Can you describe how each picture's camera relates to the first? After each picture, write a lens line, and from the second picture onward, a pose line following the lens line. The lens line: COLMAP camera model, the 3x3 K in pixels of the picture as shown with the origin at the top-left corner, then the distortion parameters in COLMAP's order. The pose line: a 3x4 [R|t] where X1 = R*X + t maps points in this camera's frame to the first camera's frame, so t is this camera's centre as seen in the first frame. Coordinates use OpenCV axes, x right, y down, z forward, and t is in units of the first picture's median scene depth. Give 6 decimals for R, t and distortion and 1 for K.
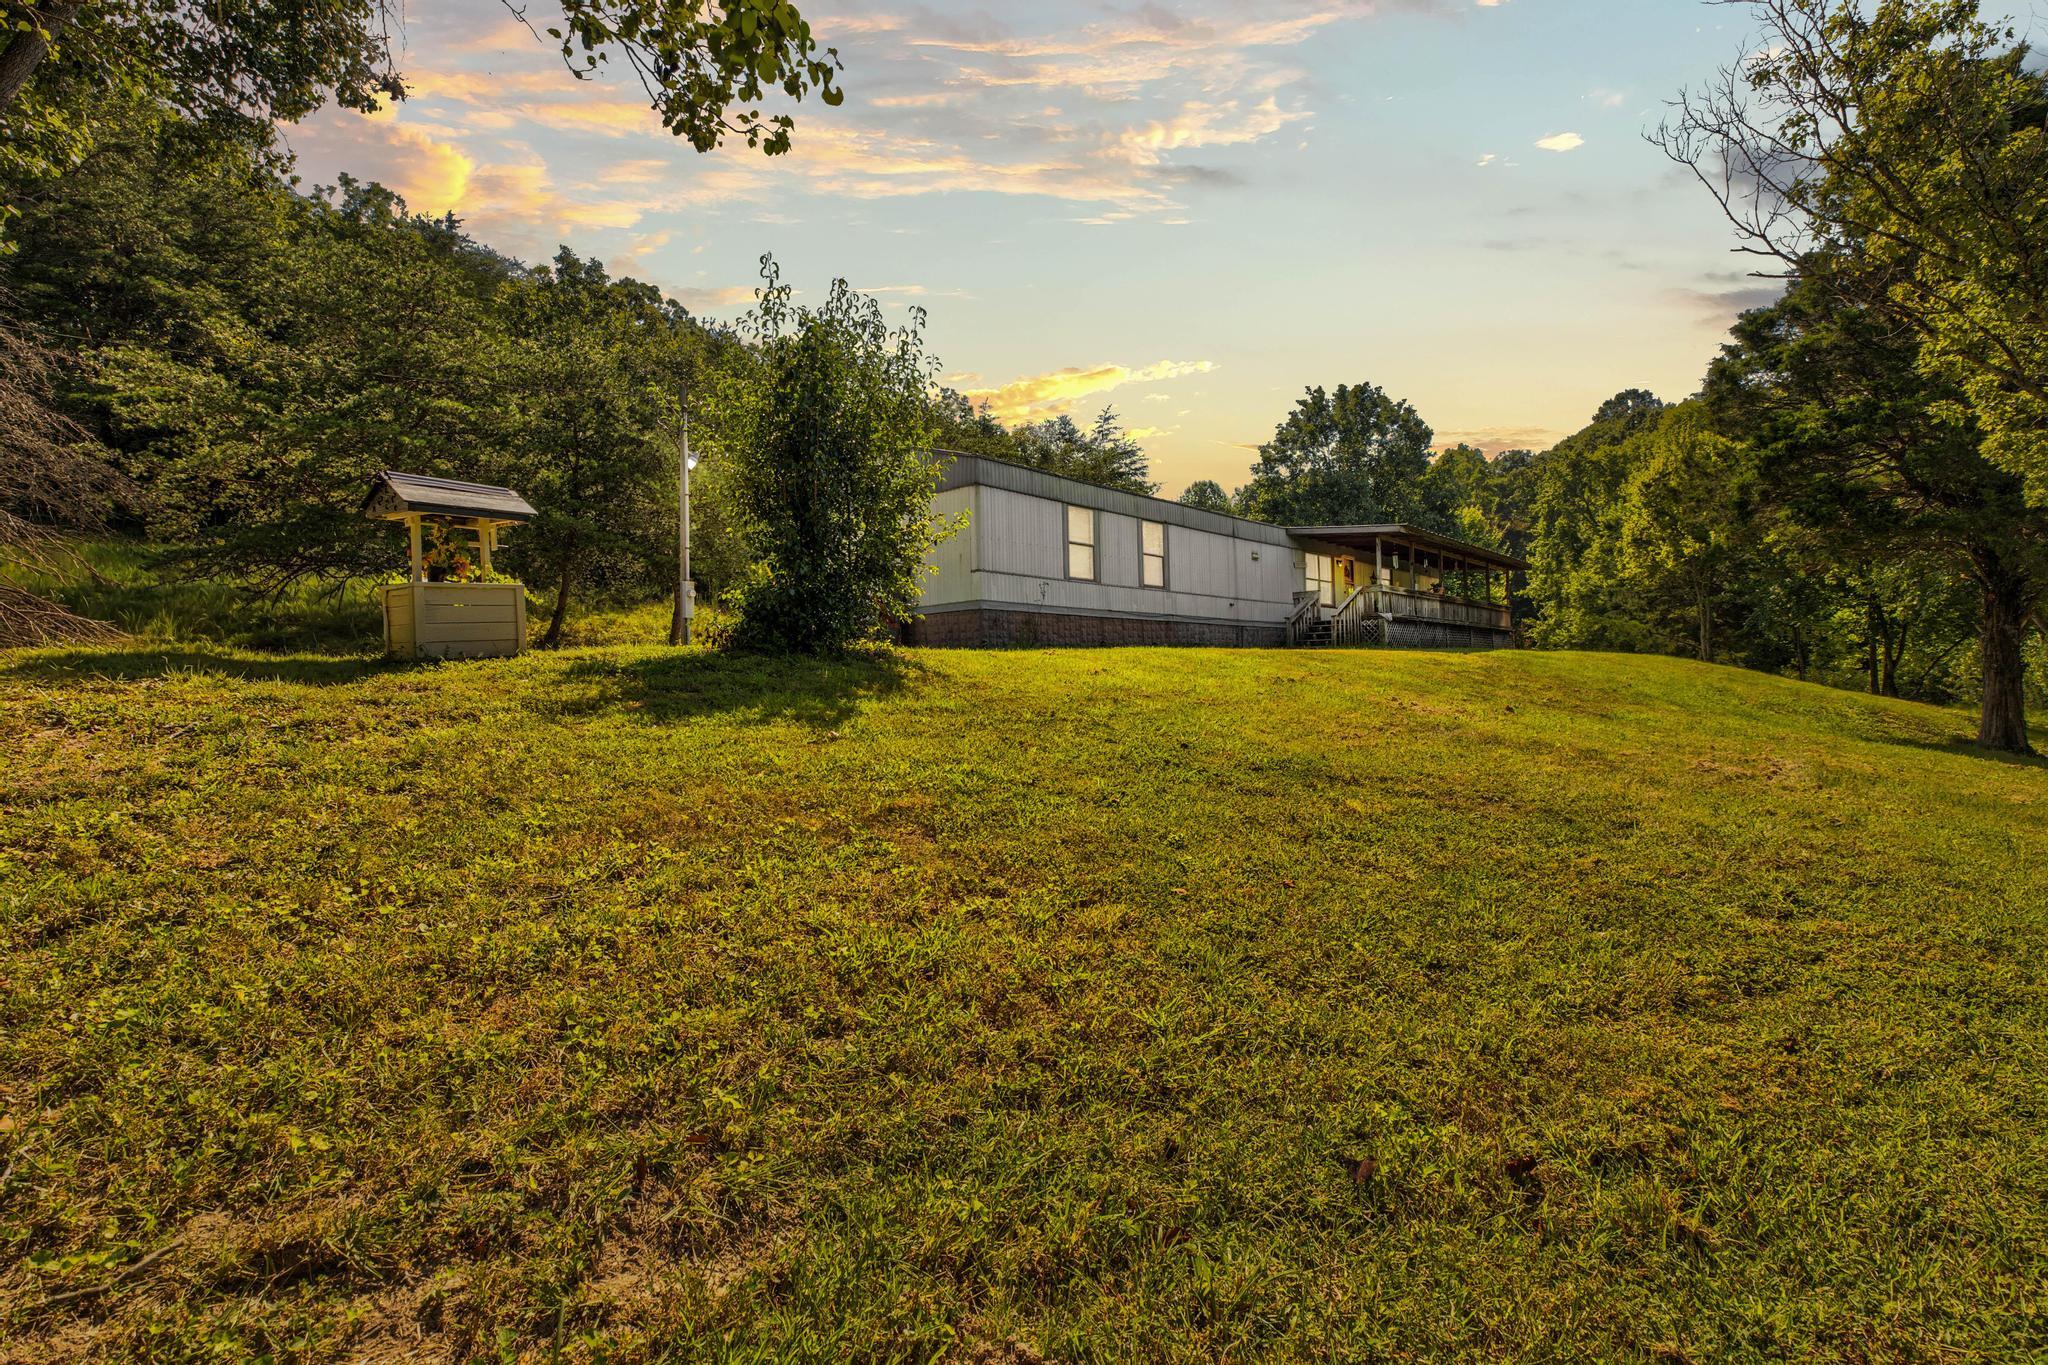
lens RADIAL K [[969.9, 0, 986.5], [0, 969.9, 682.6], [0, 0, 1]] dist [-0.001082, -0.000379]
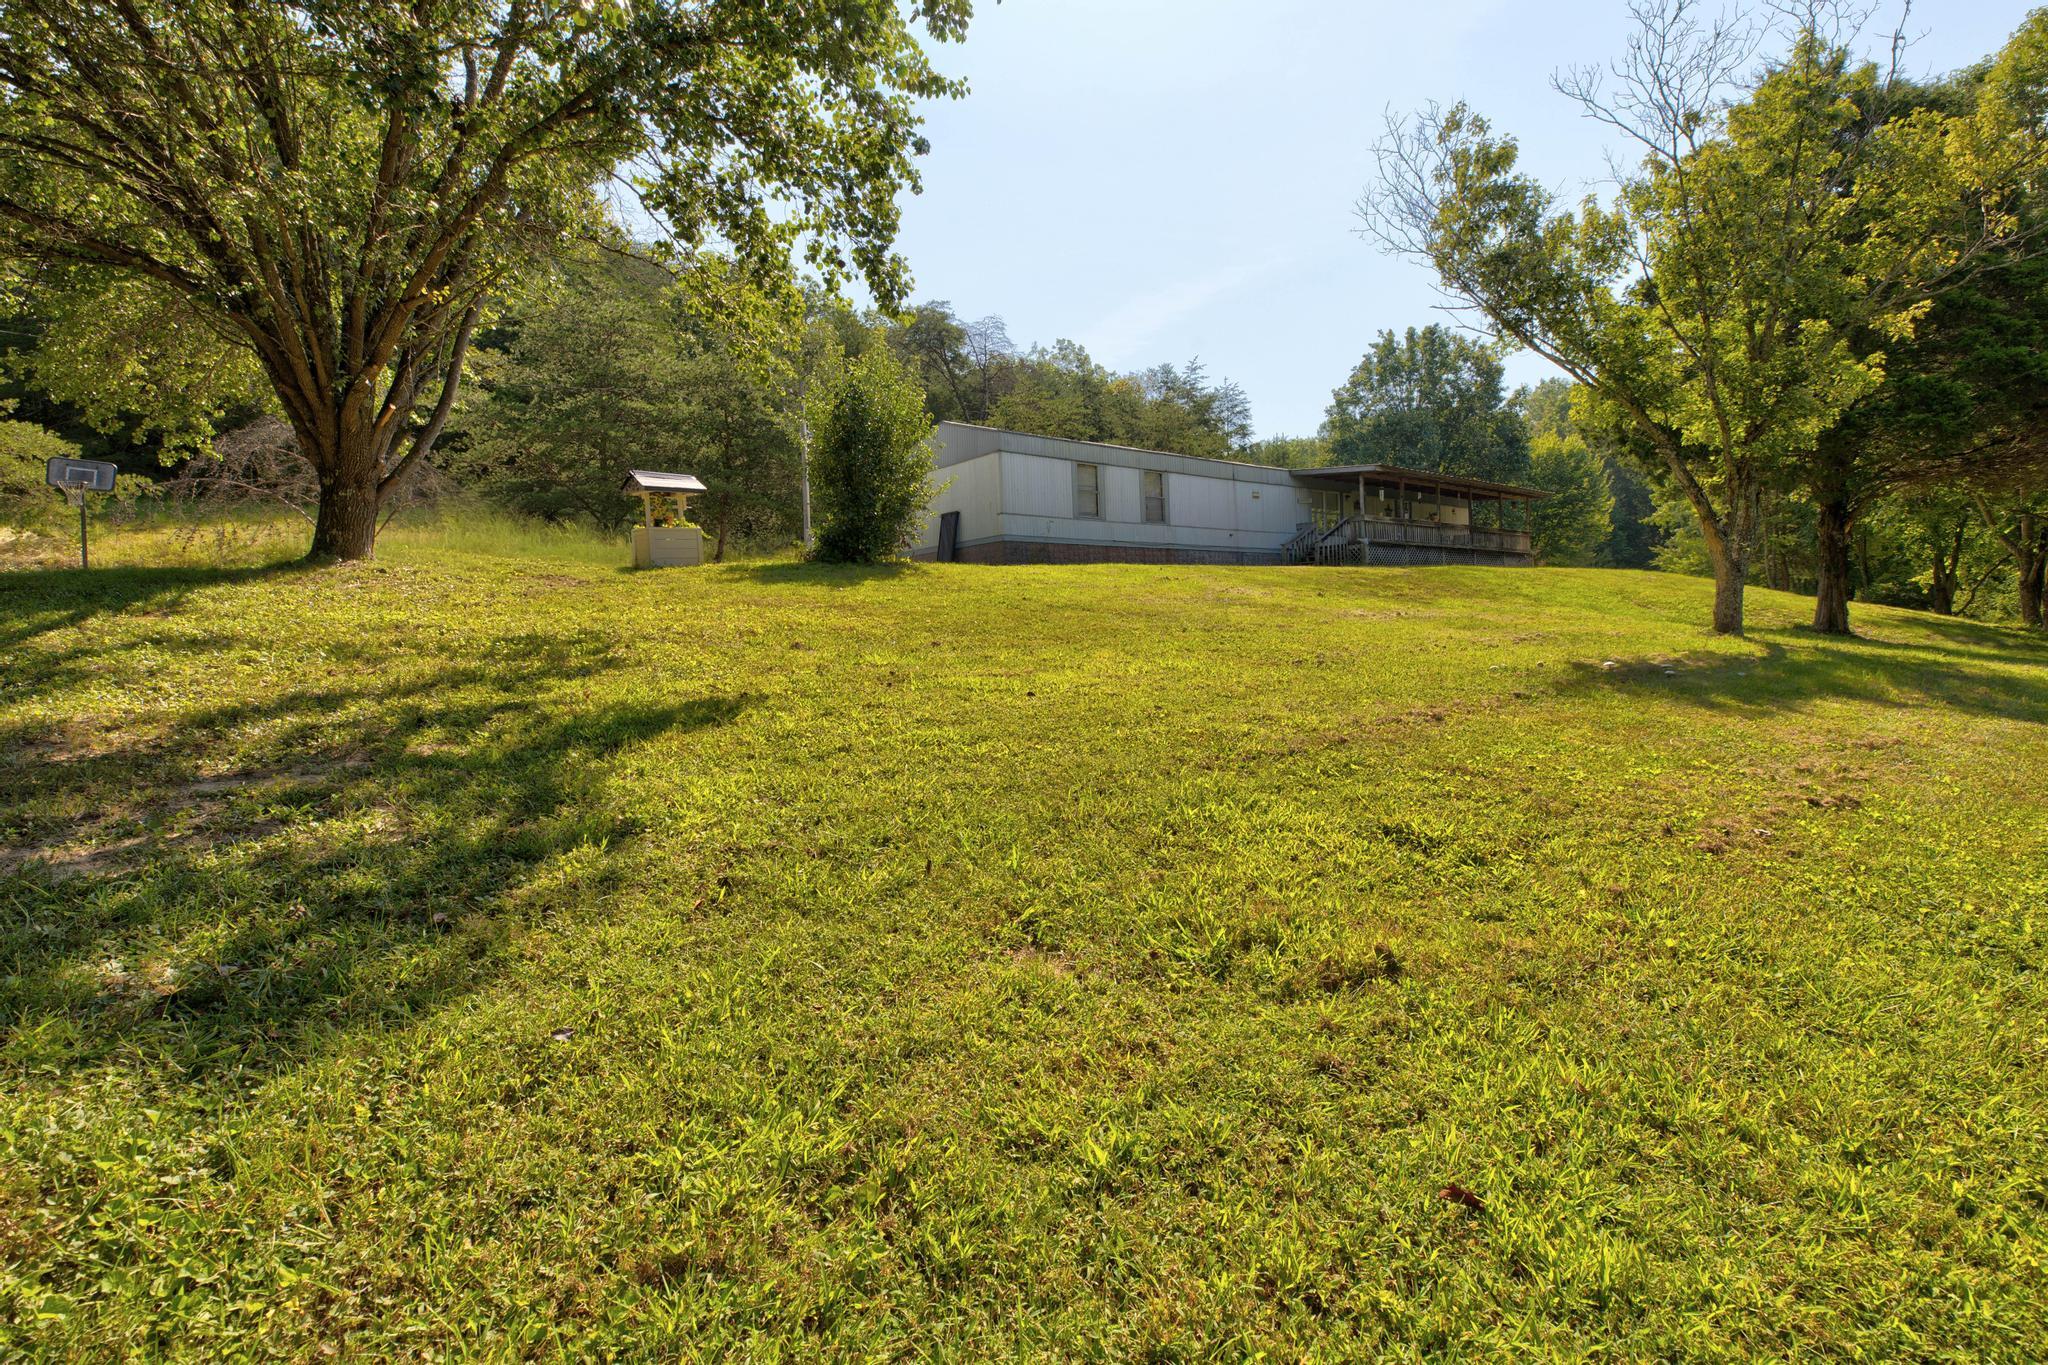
lens RADIAL K [[963.4, 0, 990.5], [0, 963.4, 670.7], [0, 0, 1]] dist [0.002529, 0.000350]
pose [[0.990167, -0.008249, -0.139644, 0.122930], [0.014350, 0.998983, 0.042735, 0.037998], [0.139150, -0.044319, 0.989279, -0.285789]]
